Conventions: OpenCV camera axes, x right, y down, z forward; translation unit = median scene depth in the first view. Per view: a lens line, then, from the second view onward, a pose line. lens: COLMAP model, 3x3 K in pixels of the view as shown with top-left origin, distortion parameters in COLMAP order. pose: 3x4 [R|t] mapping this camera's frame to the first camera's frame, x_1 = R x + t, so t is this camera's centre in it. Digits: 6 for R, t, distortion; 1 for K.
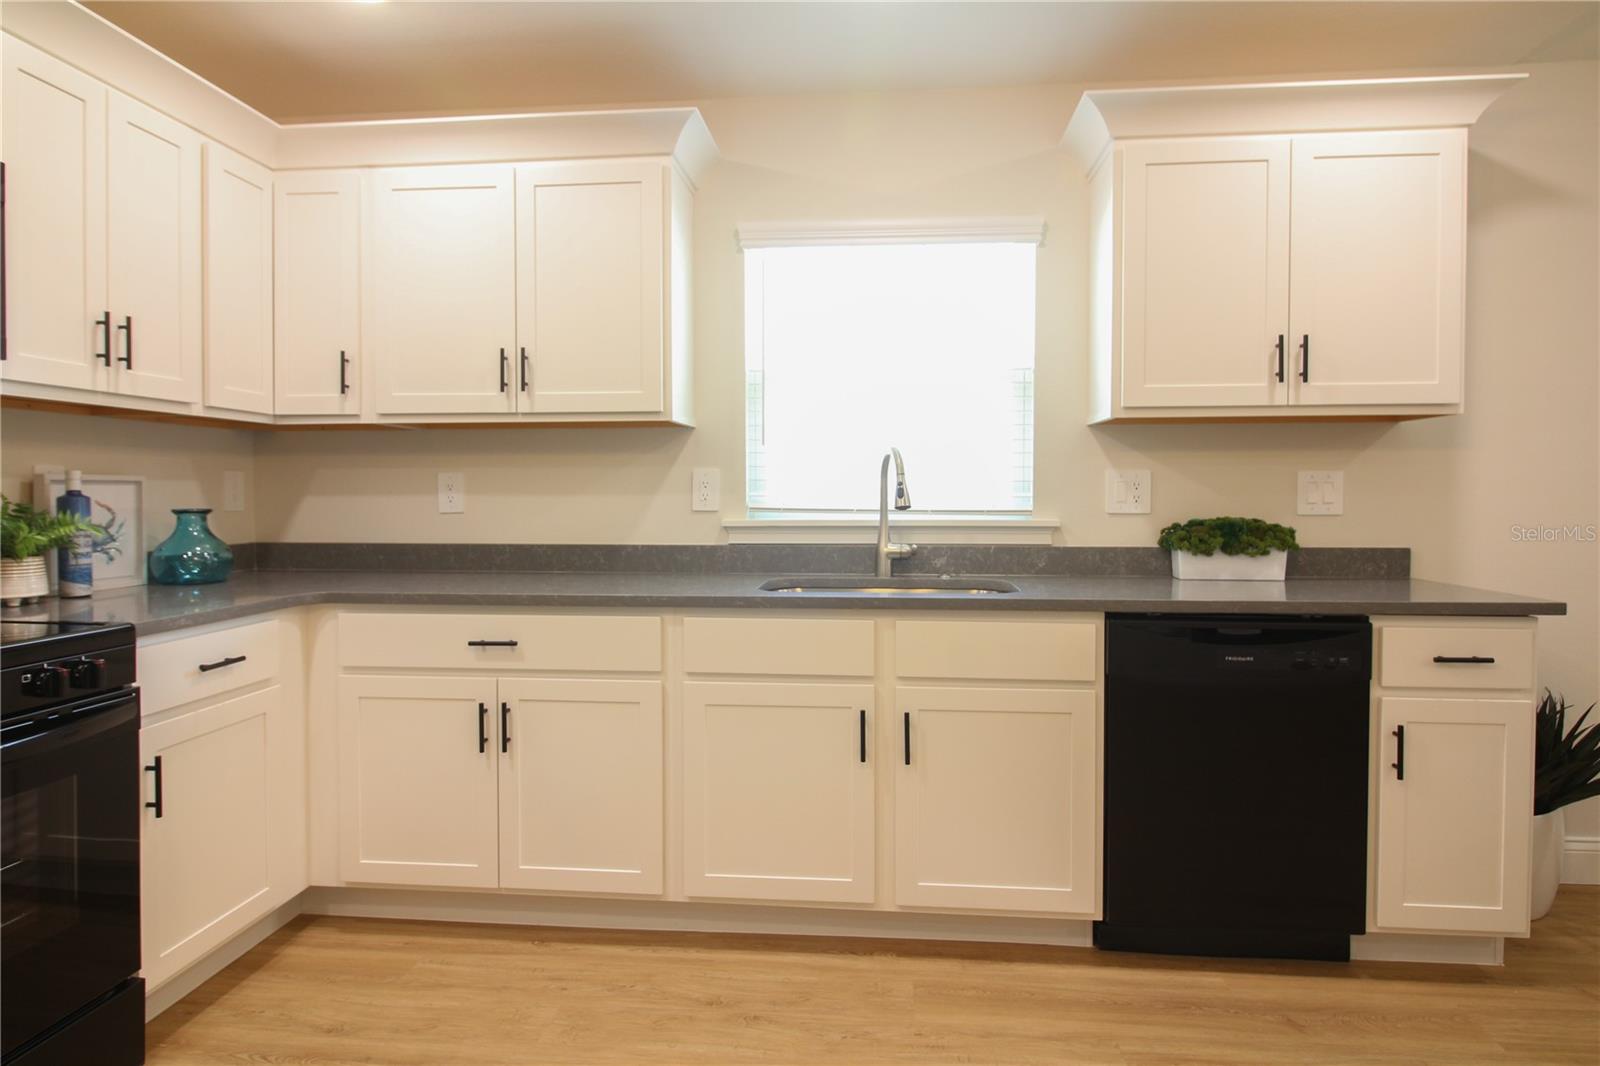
lens RADIAL K [[905.1, 0, 802.4], [0, 905.1, 510.2], [0, 0, 1]] dist [0.007950, -0.012232]
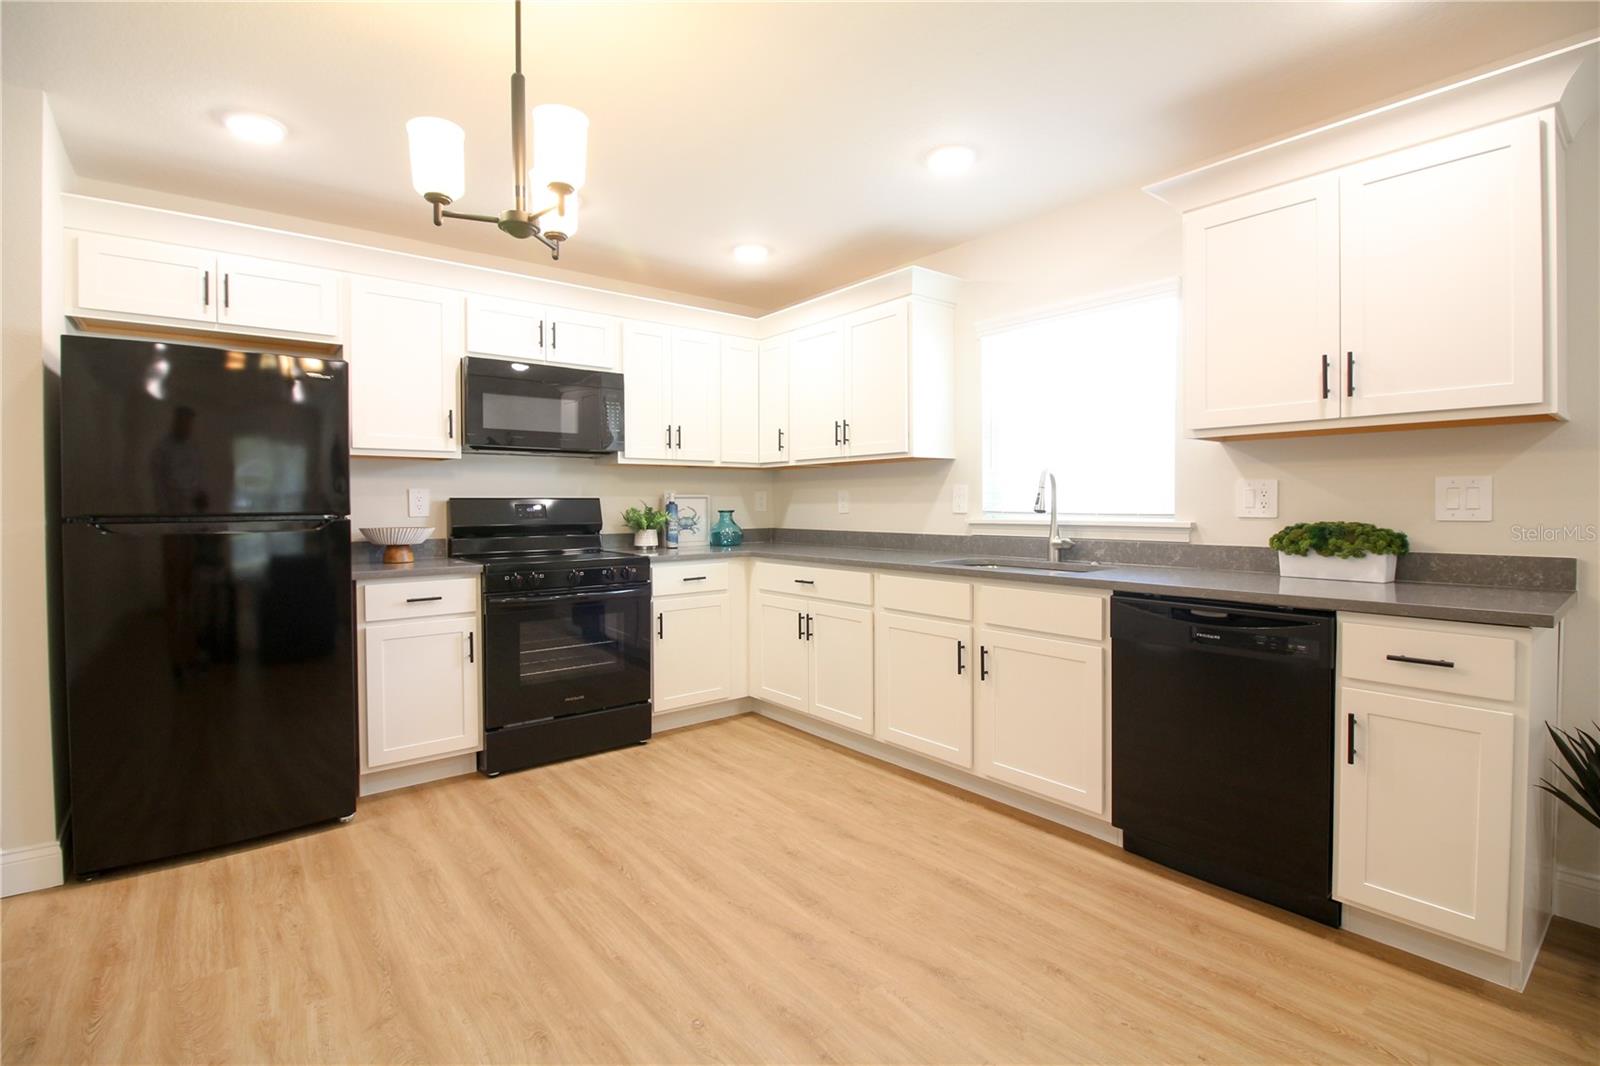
lens RADIAL K [[739.5, 0, 803.0], [0, 739.5, 514.7], [0, 0, 1]] dist [-0.000277, -0.012382]
pose [[0.698920, 0.008402, -0.715151, 0.693667], [-0.008389, 0.999959, 0.003549, 0.001736], [0.715151, 0.003519, 0.698961, -0.069987]]
